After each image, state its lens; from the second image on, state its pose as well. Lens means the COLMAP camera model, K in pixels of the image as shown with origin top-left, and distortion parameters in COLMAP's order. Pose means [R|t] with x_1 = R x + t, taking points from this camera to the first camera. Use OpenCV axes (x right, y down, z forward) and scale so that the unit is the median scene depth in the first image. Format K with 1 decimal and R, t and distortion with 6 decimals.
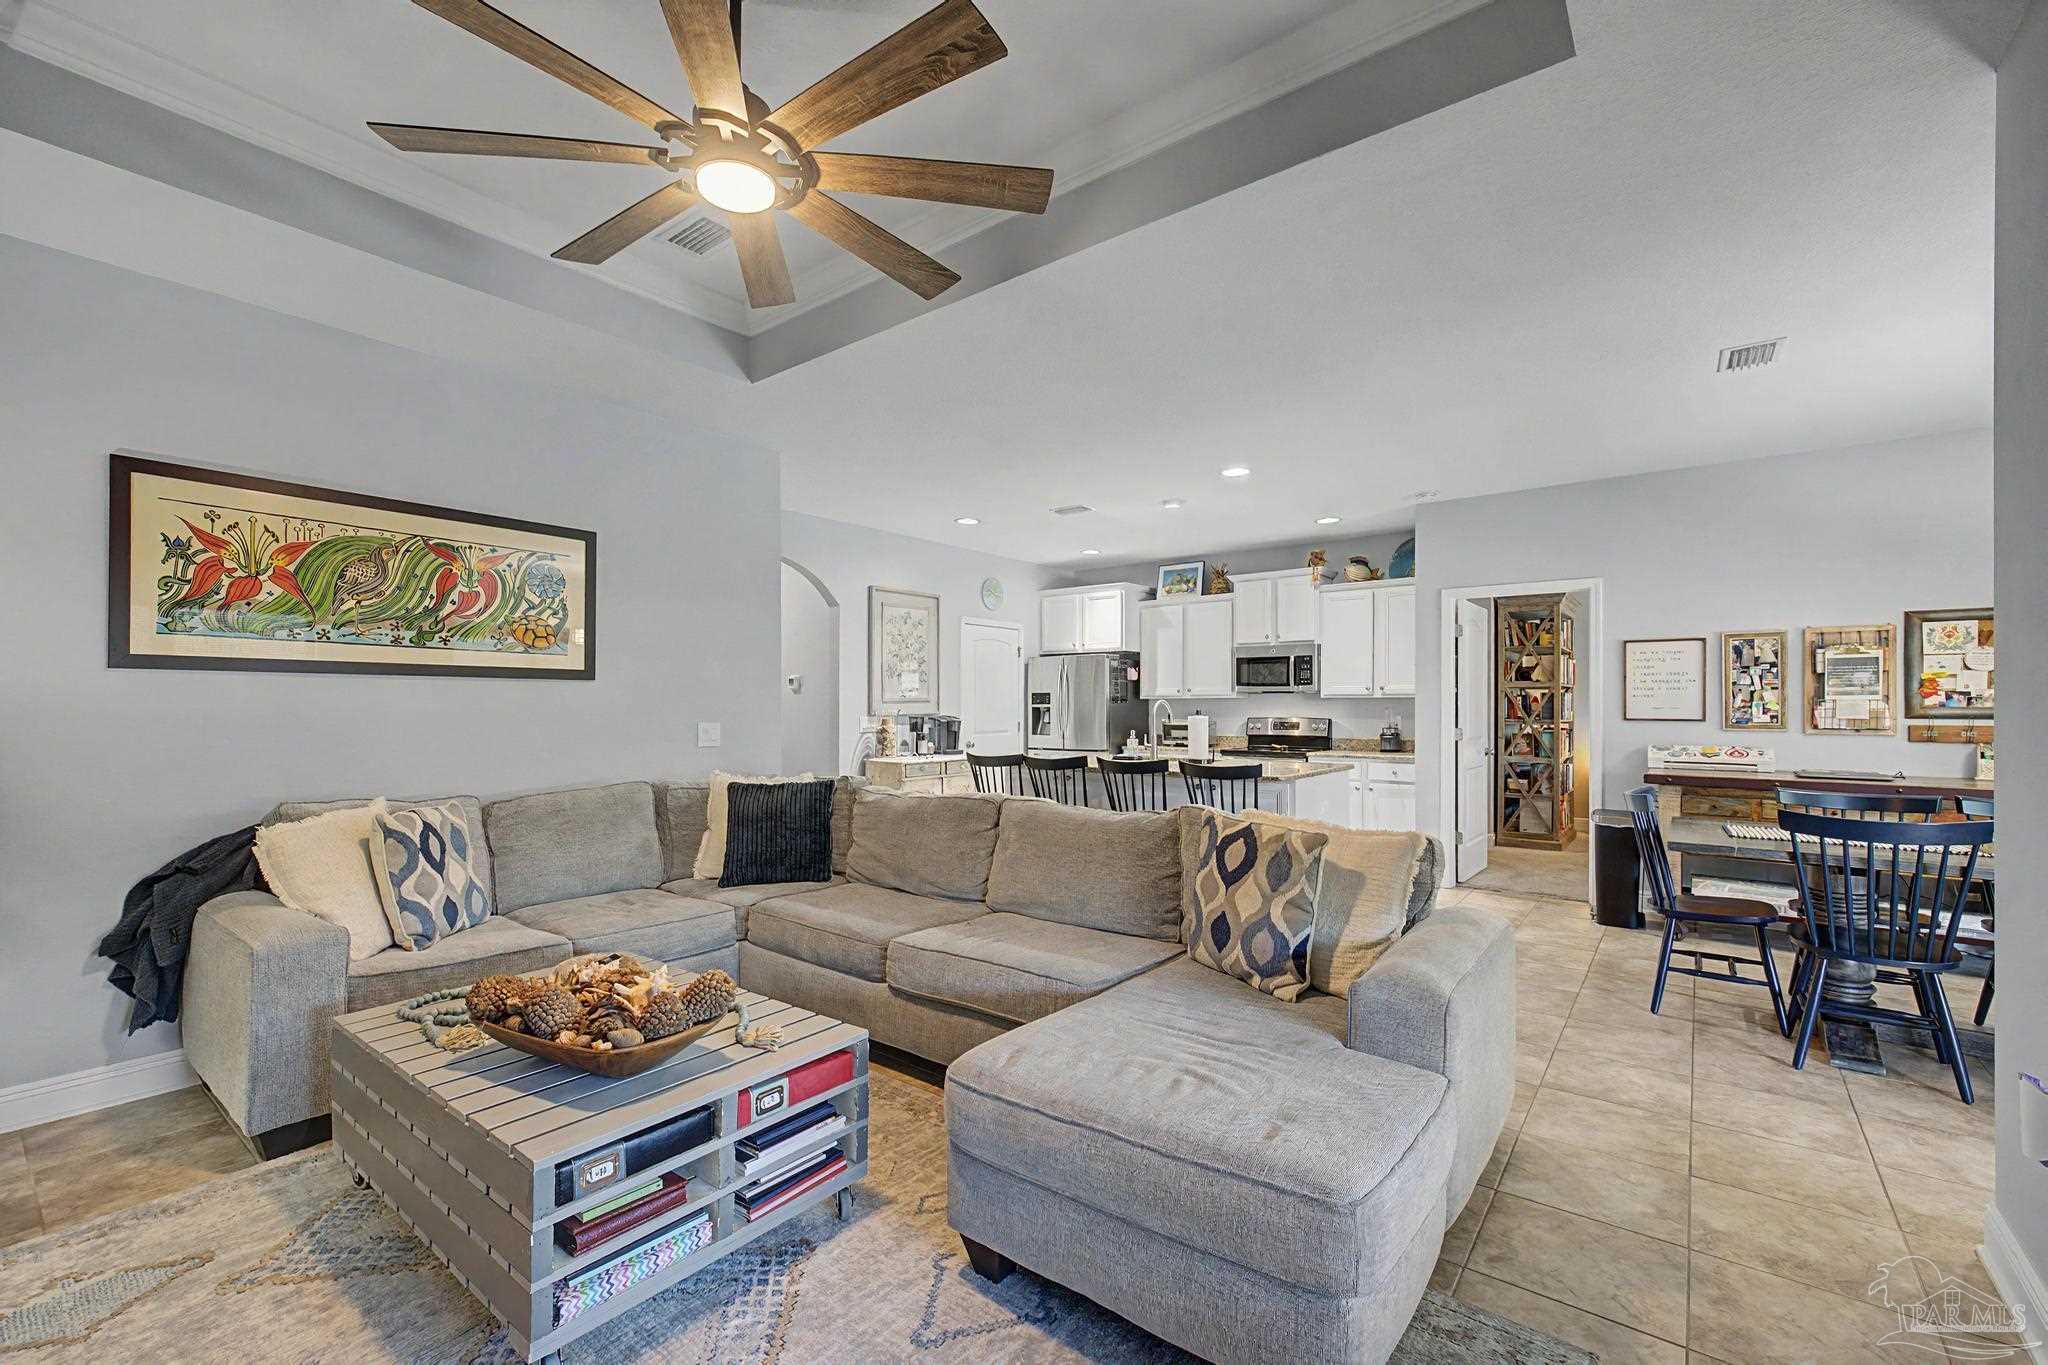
lens RADIAL K [[858.3, 0, 1019.2], [0, 858.3, 704.1], [0, 0, 1]] dist [0.003256, -0.000721]
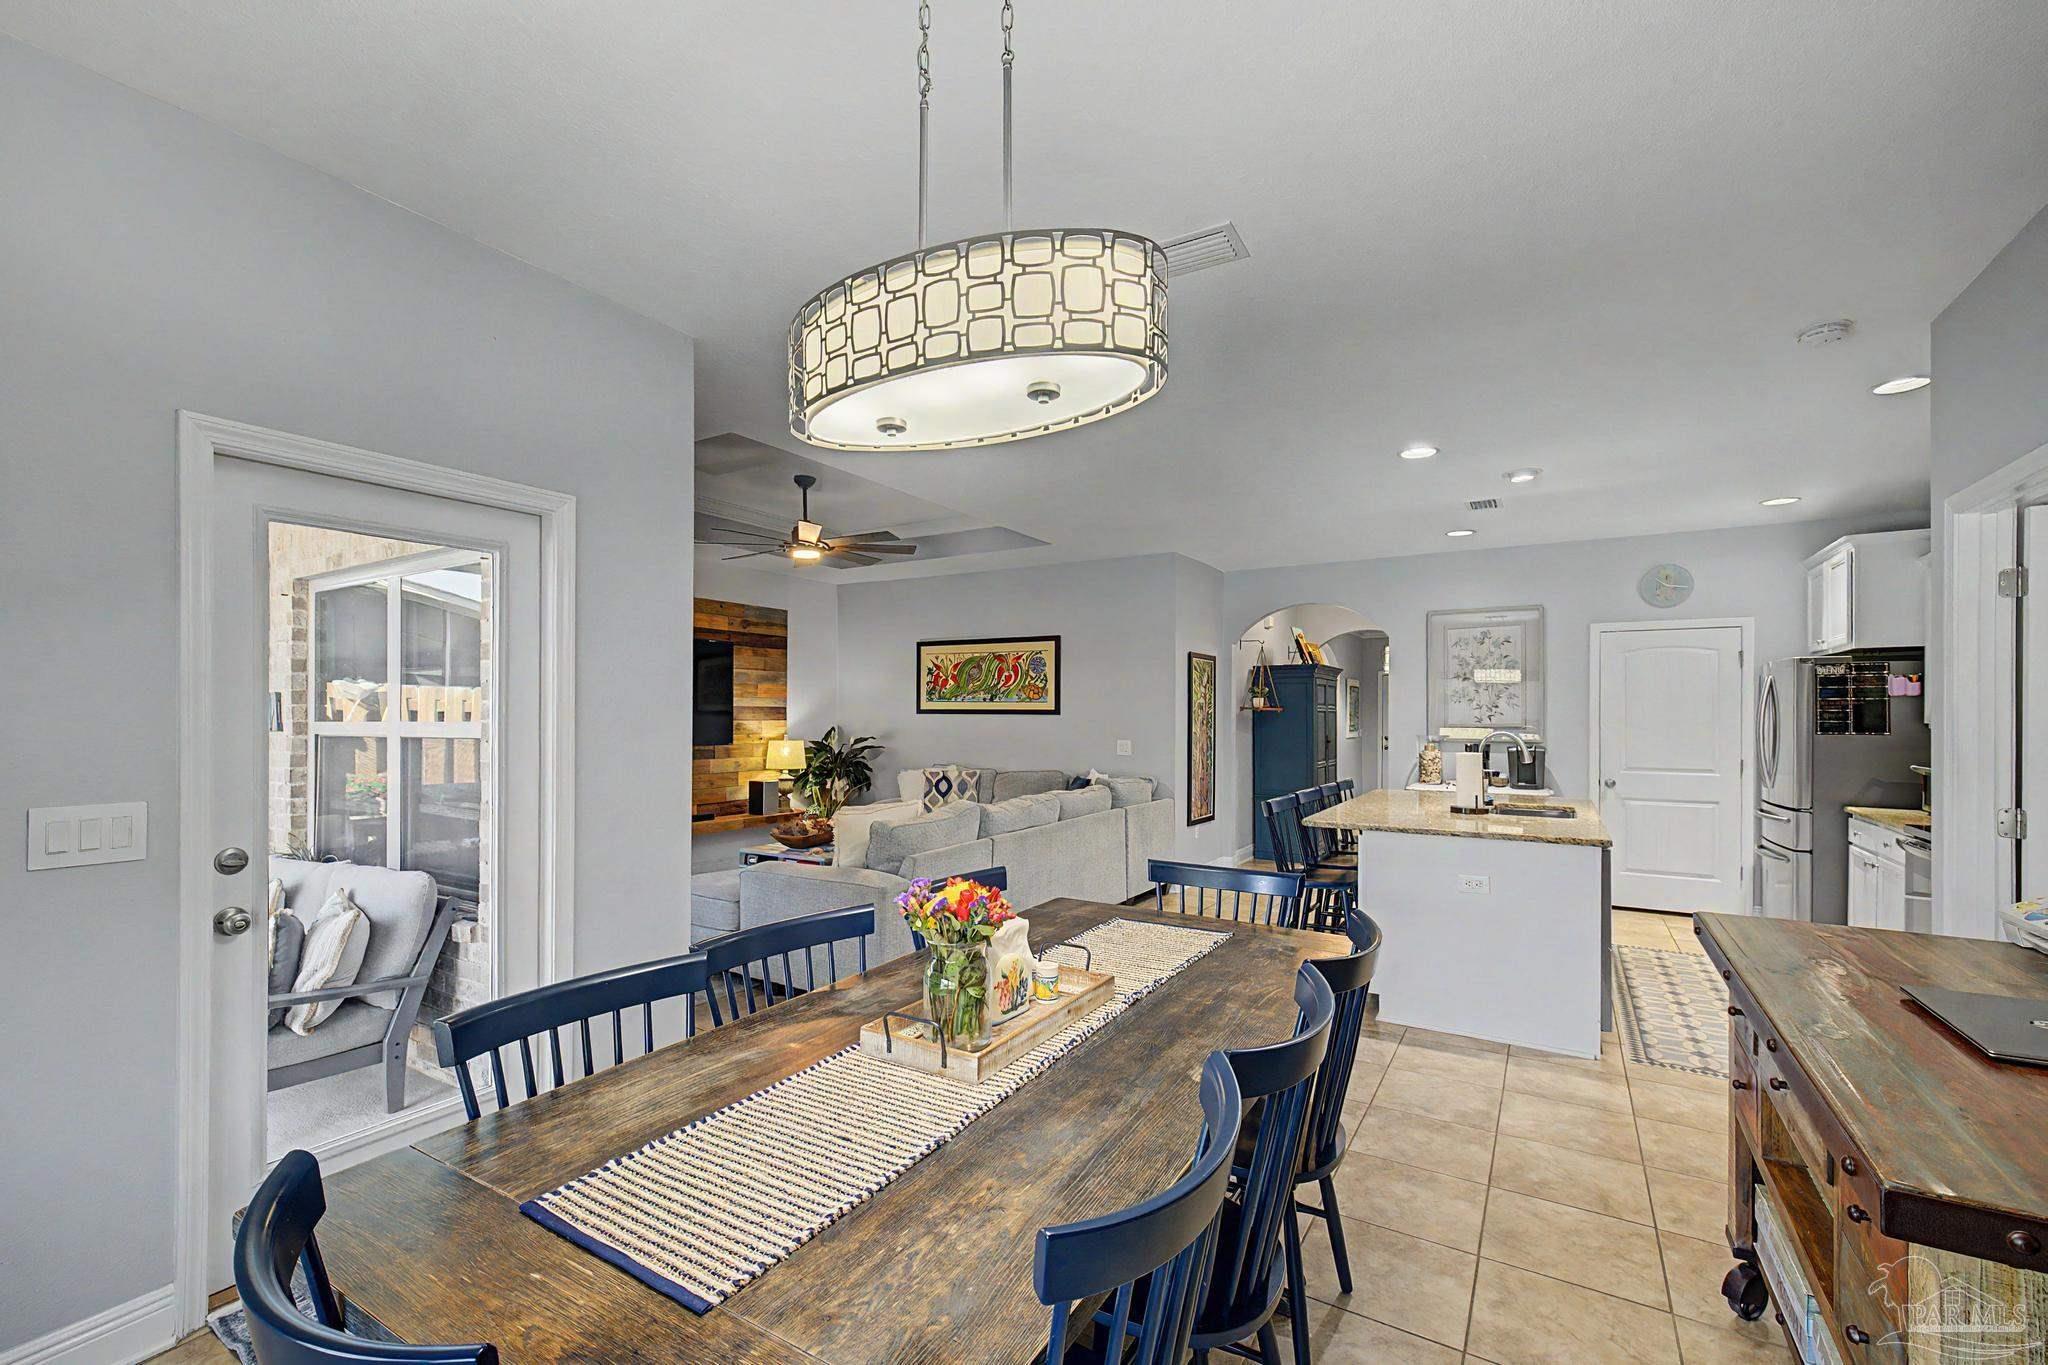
lens RADIAL K [[862.9, 0, 1023.4], [0, 862.9, 710.7], [0, 0, 1]] dist [0.006166, -0.000315]
pose [[0.115513, -0.003483, -0.993300, 0.738180], [-0.002113, 0.999991, -0.003752, -0.016575], [0.993304, 0.002532, 0.115504, 0.390111]]
